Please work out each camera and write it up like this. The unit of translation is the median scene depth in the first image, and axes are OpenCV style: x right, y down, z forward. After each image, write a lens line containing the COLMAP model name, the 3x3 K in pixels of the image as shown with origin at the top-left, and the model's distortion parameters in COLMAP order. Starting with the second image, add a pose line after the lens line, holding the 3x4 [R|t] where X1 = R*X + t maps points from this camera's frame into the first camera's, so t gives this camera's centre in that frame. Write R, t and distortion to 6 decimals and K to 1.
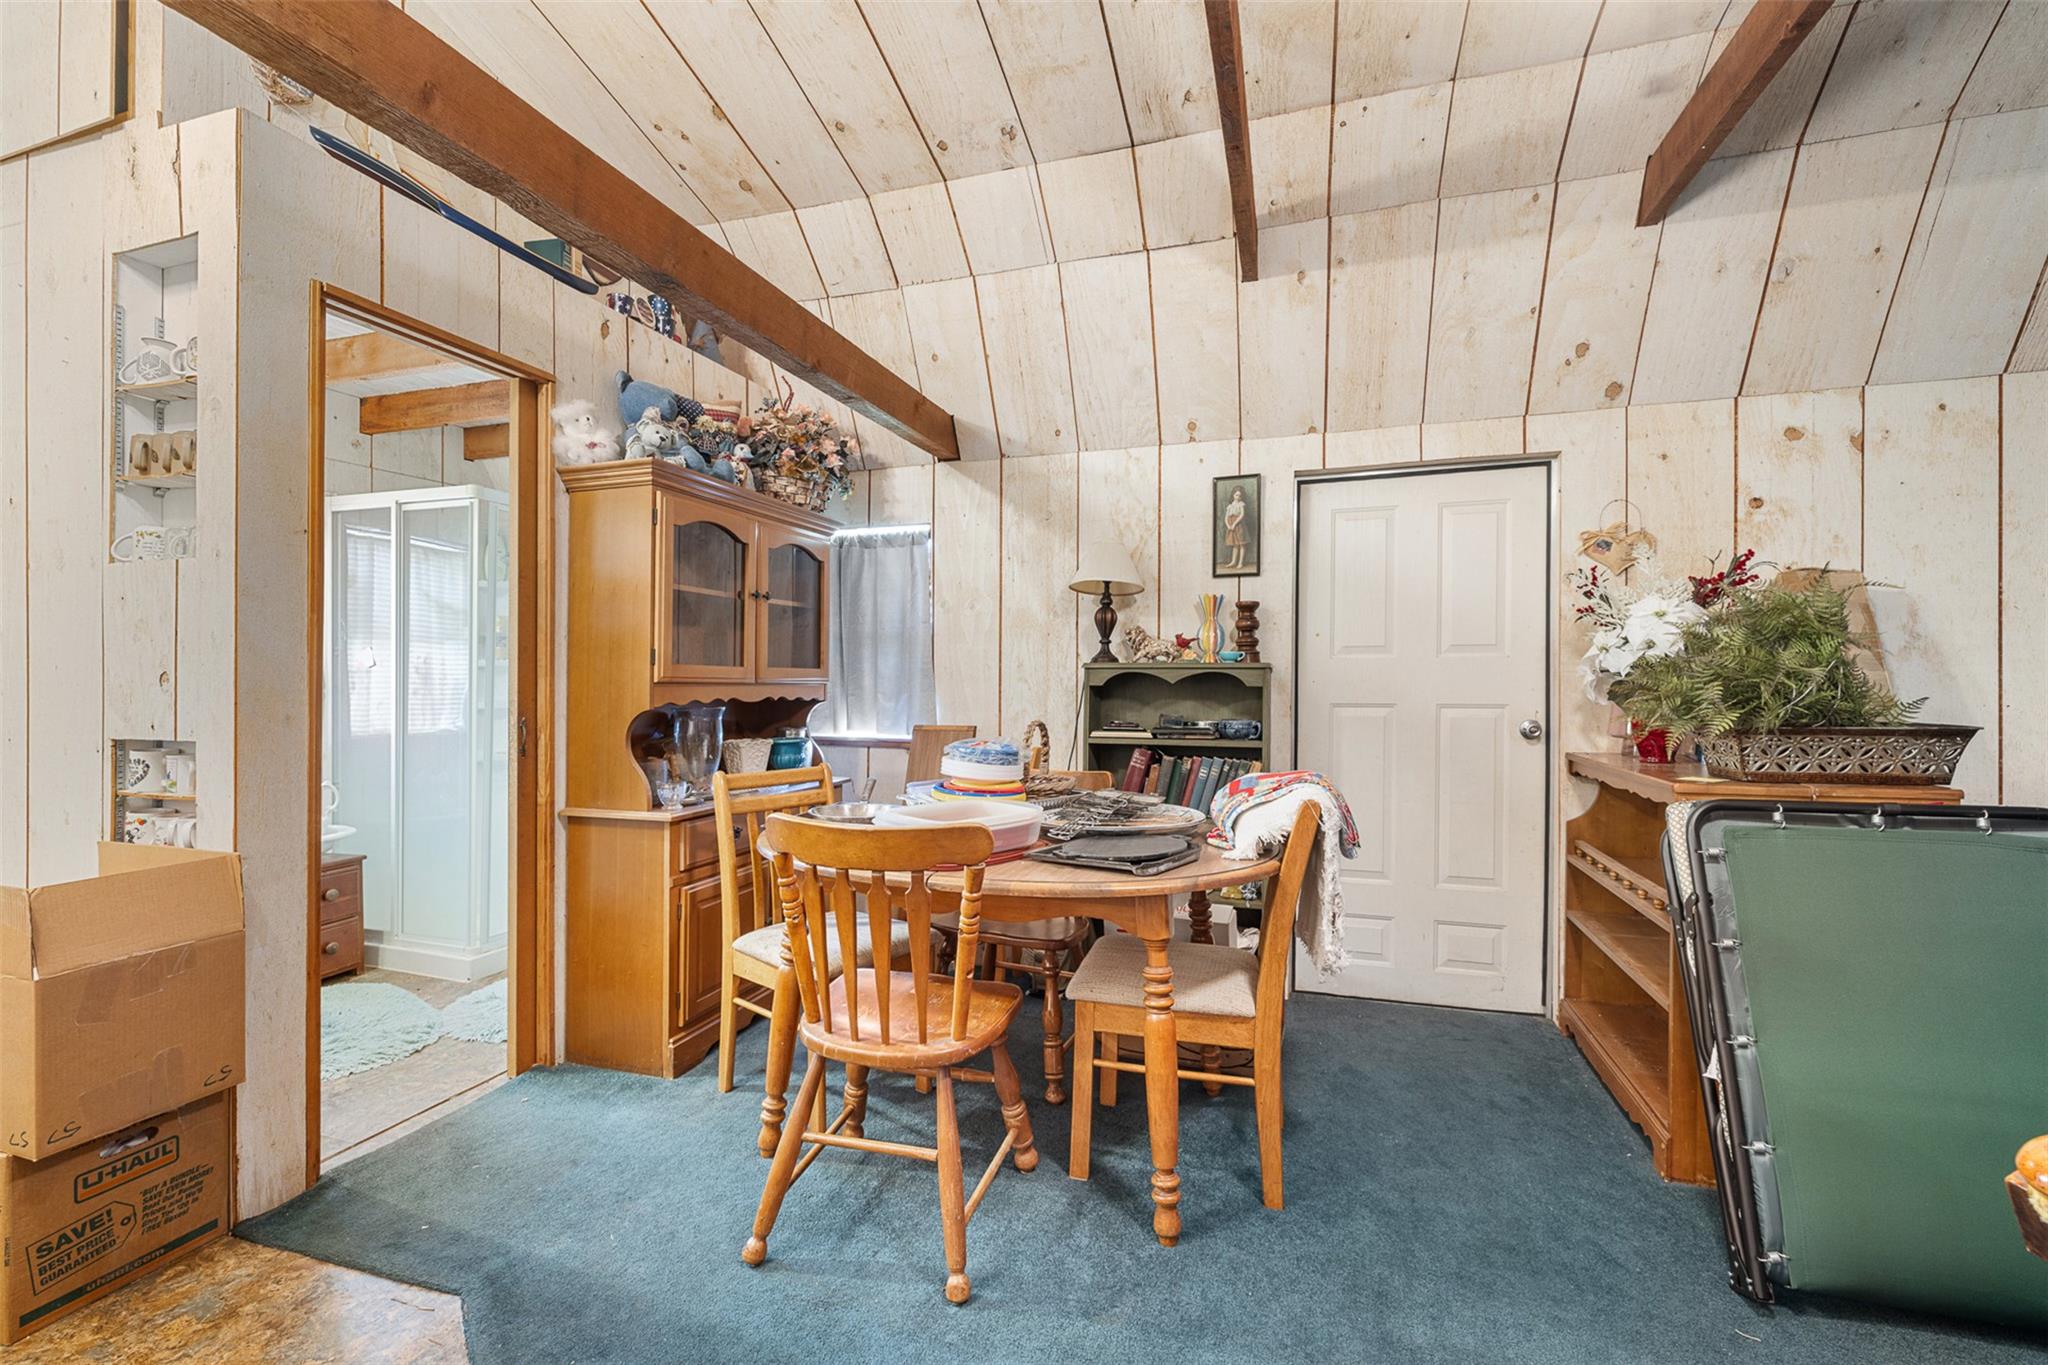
lens RADIAL K [[862.9, 0, 1021.4], [0, 862.9, 676.4], [0, 0, 1]] dist [-0.000218, 0.000218]
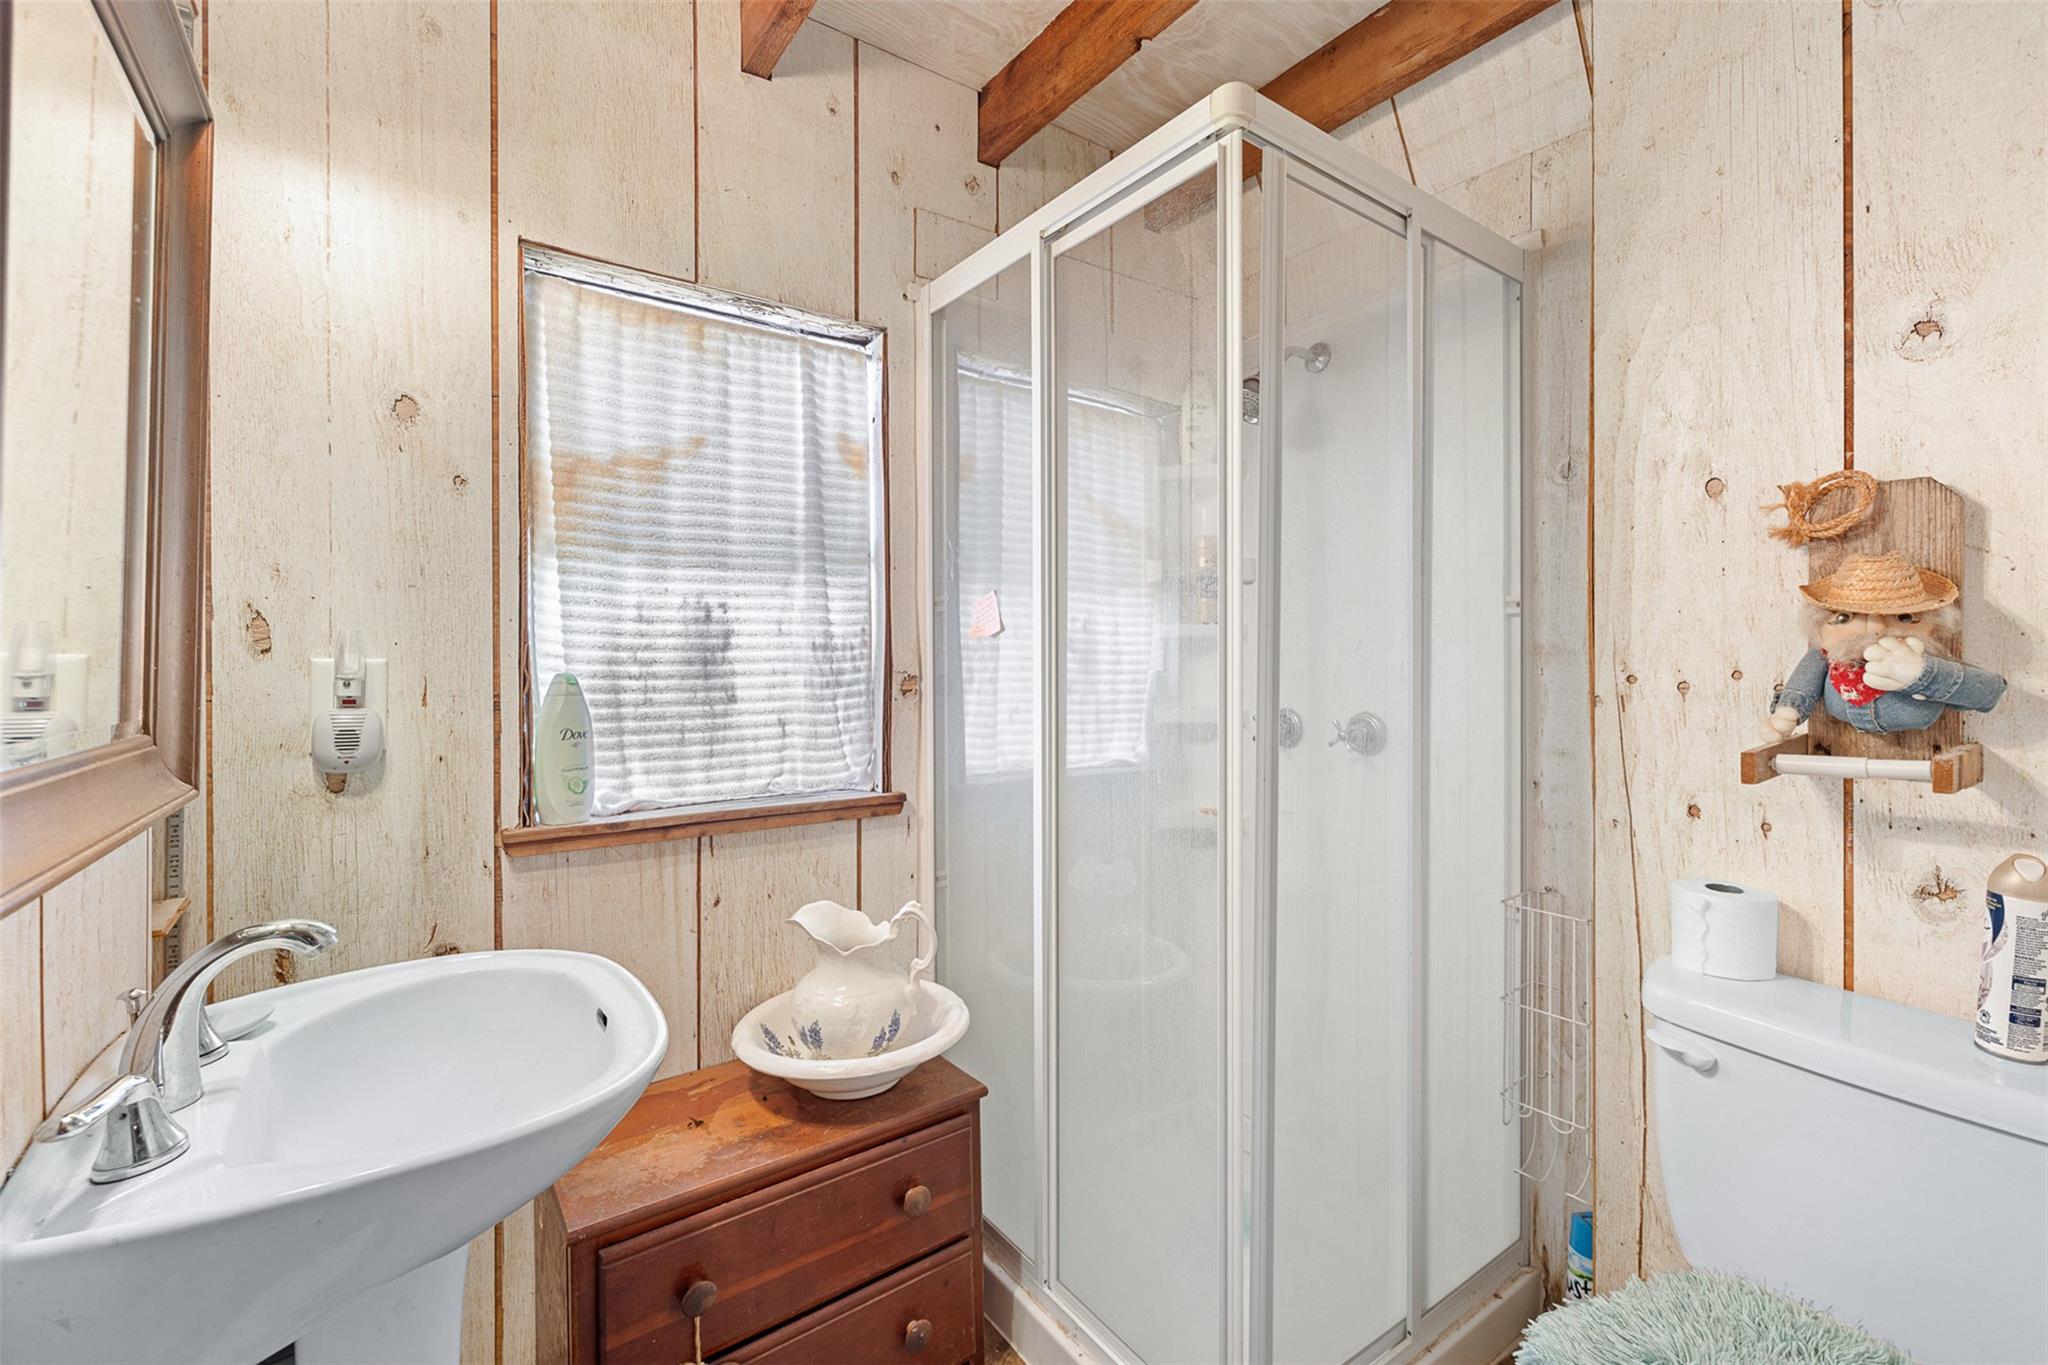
lens RADIAL K [[863.0, 0, 1026.7], [0, 863.0, 657.8], [0, 0, 1]] dist [-0.000373, -0.000120]
pose [[0.809392, -0.006390, -0.587234, -0.483066], [0.003251, 0.999974, -0.006400, 0.003596], [0.587260, 0.003271, 0.809392, 0.653874]]
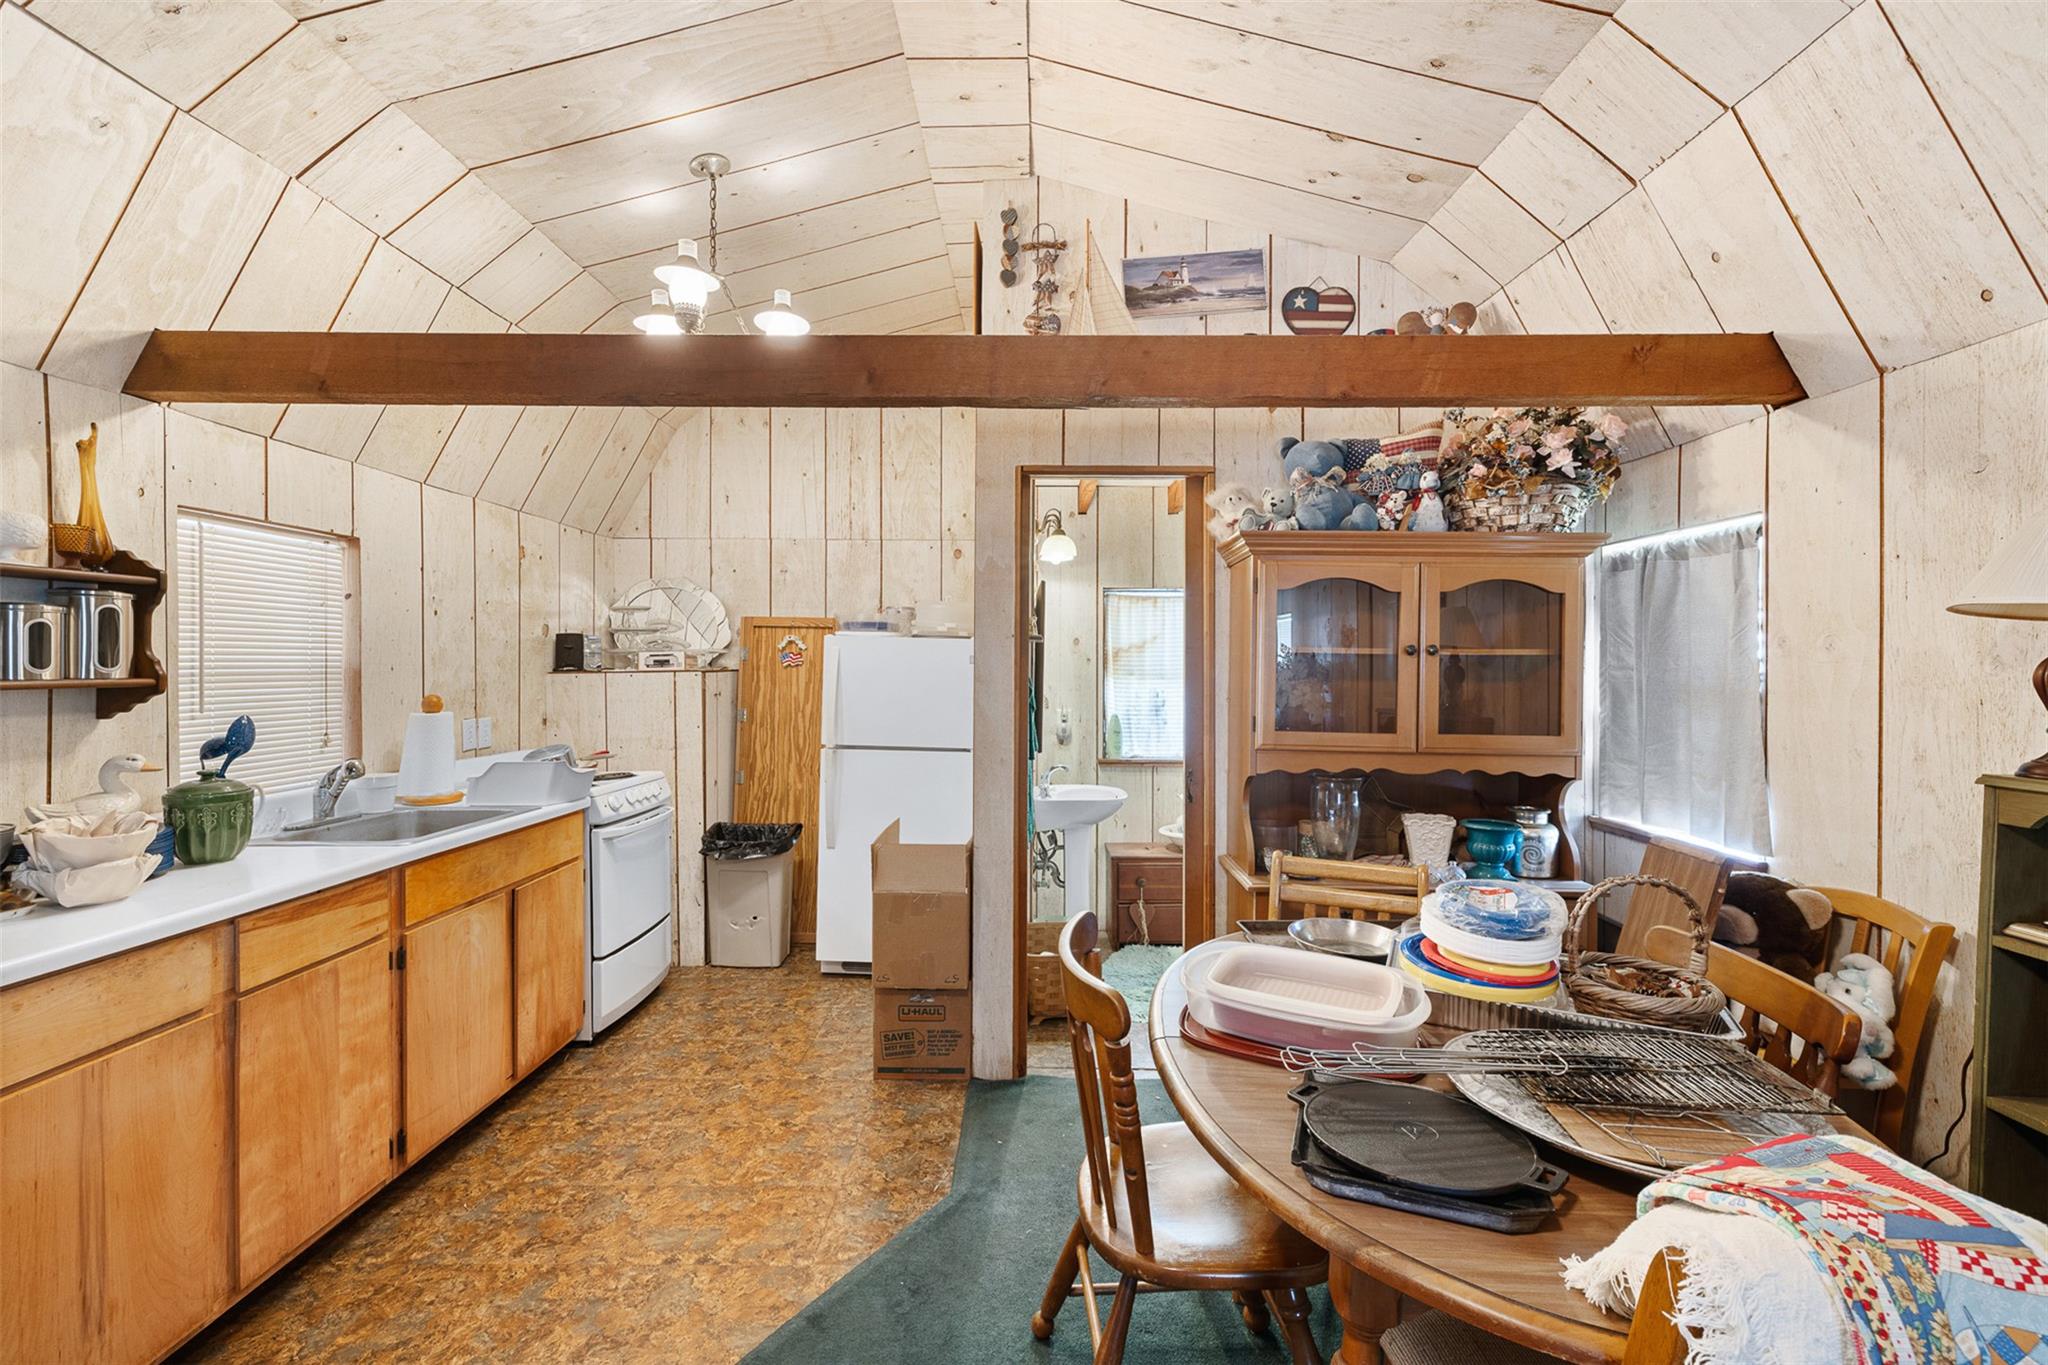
lens RADIAL K [[863.0, 0, 1026.7], [0, 863.0, 657.8], [0, 0, 1]] dist [-0.000373, -0.000120]
pose [[0.298905, -0.006787, -0.954259, 0.337770], [-0.007174, 0.999930, -0.009359, -0.065284], [0.954256, 0.009643, 0.298836, 0.323915]]
